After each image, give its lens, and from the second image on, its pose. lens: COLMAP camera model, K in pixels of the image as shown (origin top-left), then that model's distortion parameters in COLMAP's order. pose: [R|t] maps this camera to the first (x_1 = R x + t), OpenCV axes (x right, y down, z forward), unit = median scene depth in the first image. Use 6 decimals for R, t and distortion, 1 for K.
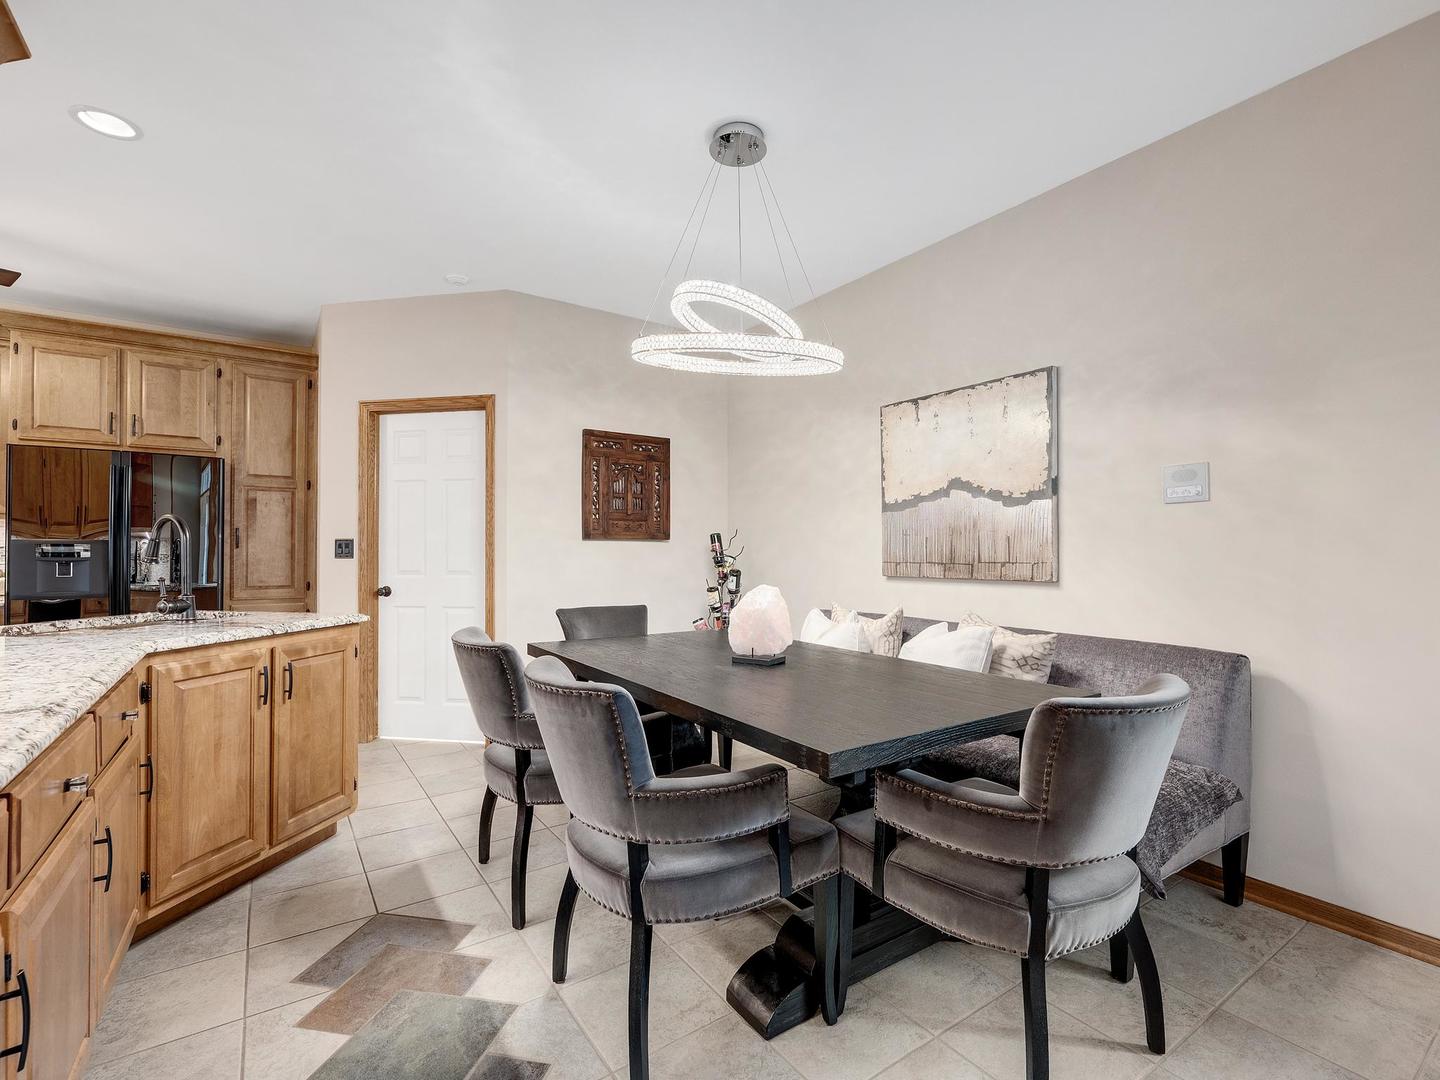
lens RADIAL K [[664.1, 0, 718.4], [0, 664.1, 550.9], [0, 0, 1]] dist [-0.004416, 0.001100]
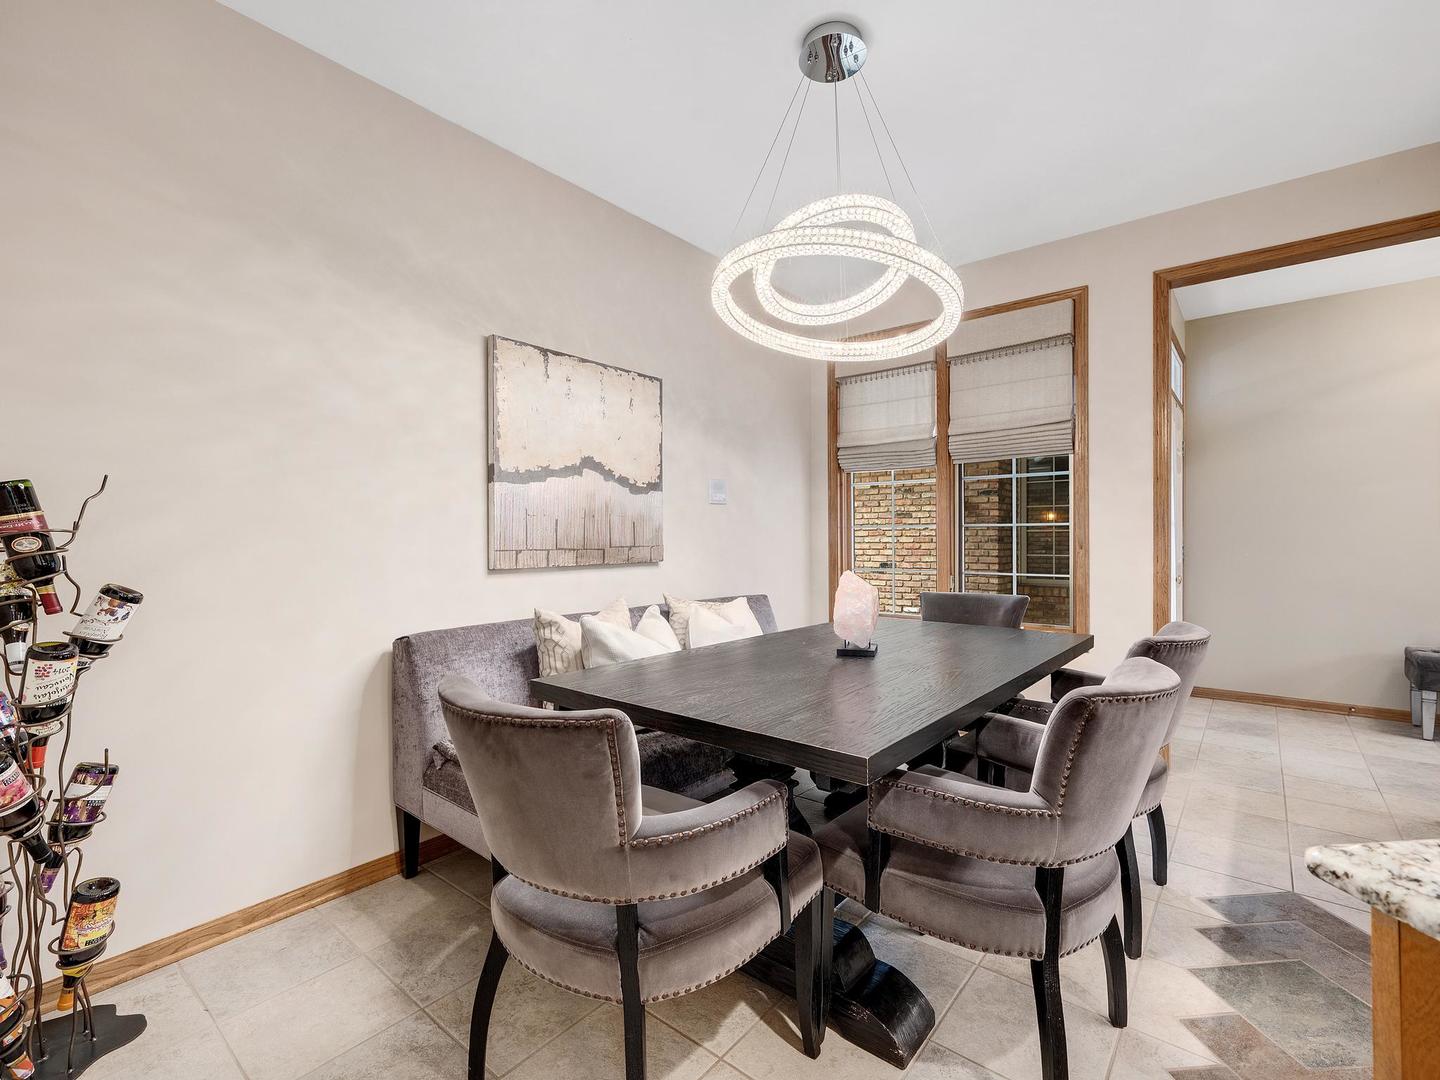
lens RADIAL K [[664.1, 0, 732.6], [0, 664.1, 542.9], [0, 0, 1]] dist [-0.004416, 0.001100]
pose [[-0.301182, -0.010787, 0.953506, -0.526644], [-0.003335, 0.999942, 0.010259, 0.000102], [-0.953561, -0.000090, -0.301200, 0.978520]]
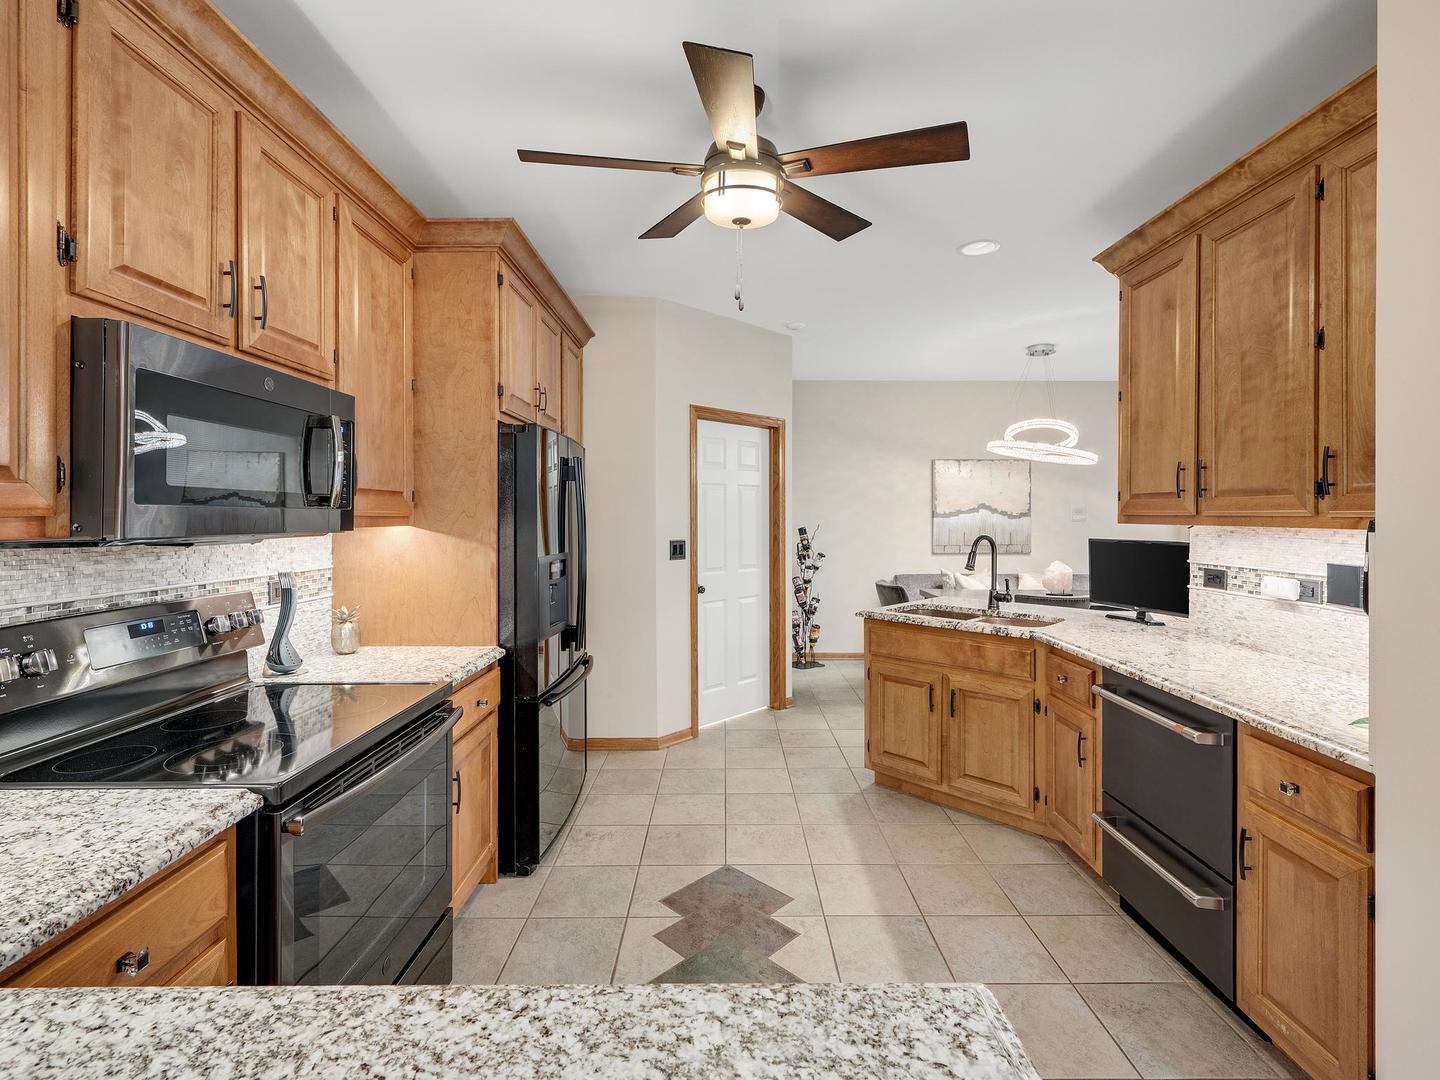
lens RADIAL K [[699.3, 0, 706.1], [0, 699.3, 510.7], [0, 0, 1]] dist [-0.008228, -0.001351]
pose [[0.568122, 0.005463, 0.822926, -1.667880], [-0.004632, 0.999983, -0.003441, -0.068844], [-0.822931, -0.001857, 0.568138, 0.439485]]
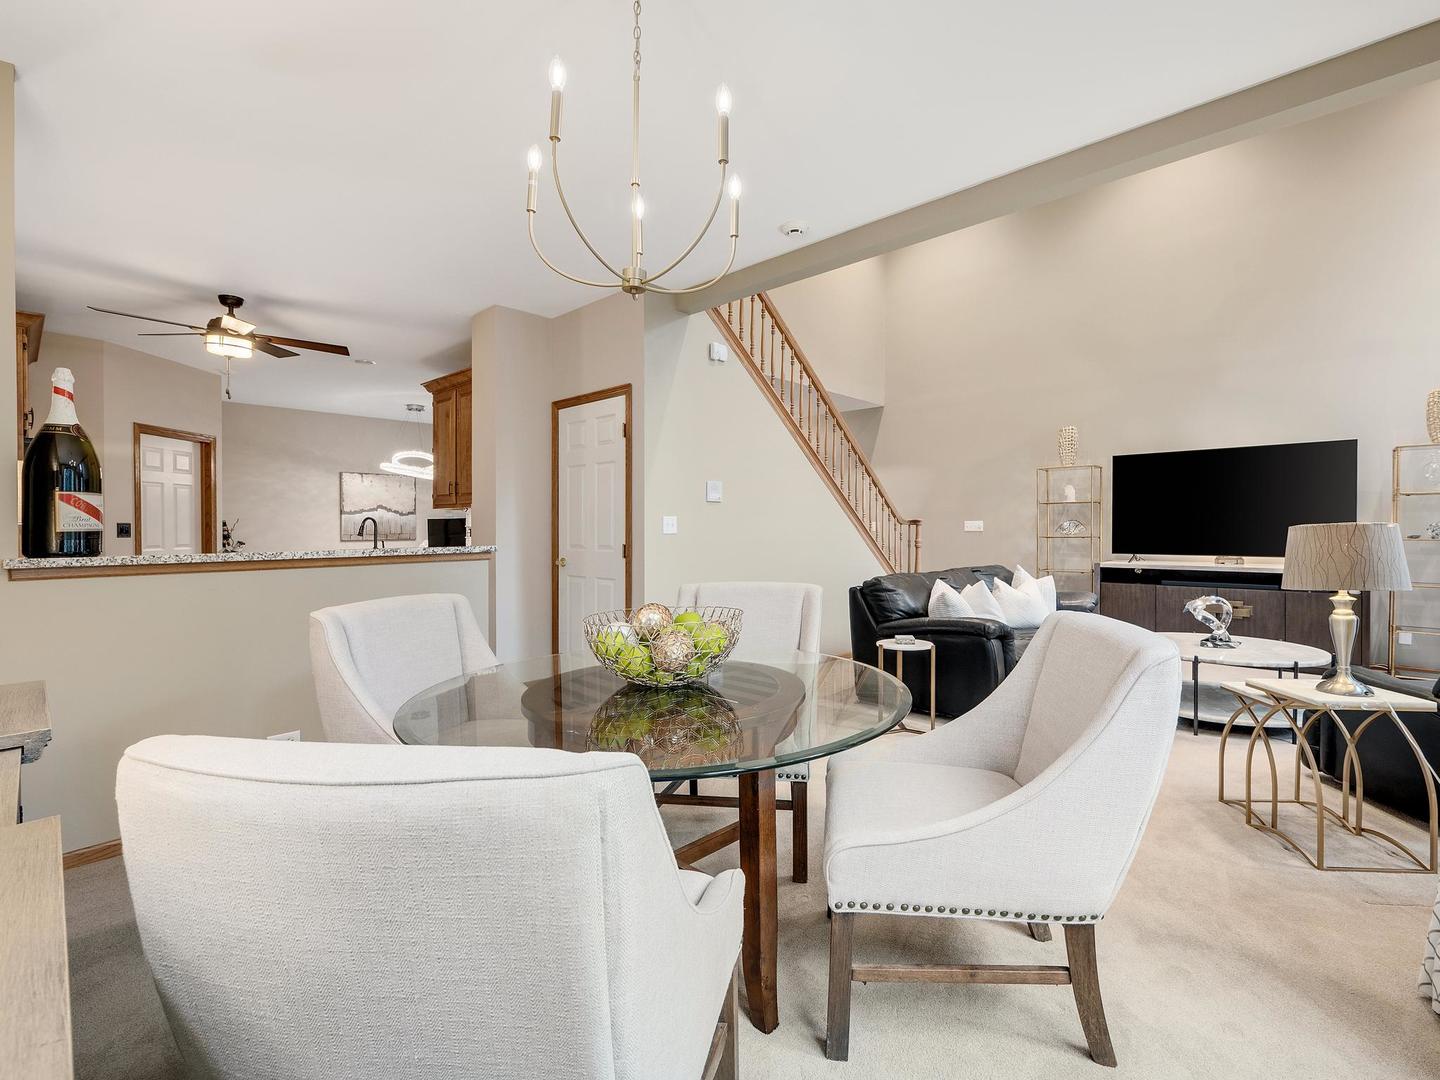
lens RADIAL K [[662.7, 0, 768.8], [0, 662.7, 534.4], [0, 0, 1]] dist [-0.003211, -0.003153]
pose [[-0.271463, -0.010375, 0.962393, -2.595992], [0.001166, 0.999938, 0.011109, -0.009676], [-0.962448, 0.004138, -0.271433, 0.136596]]
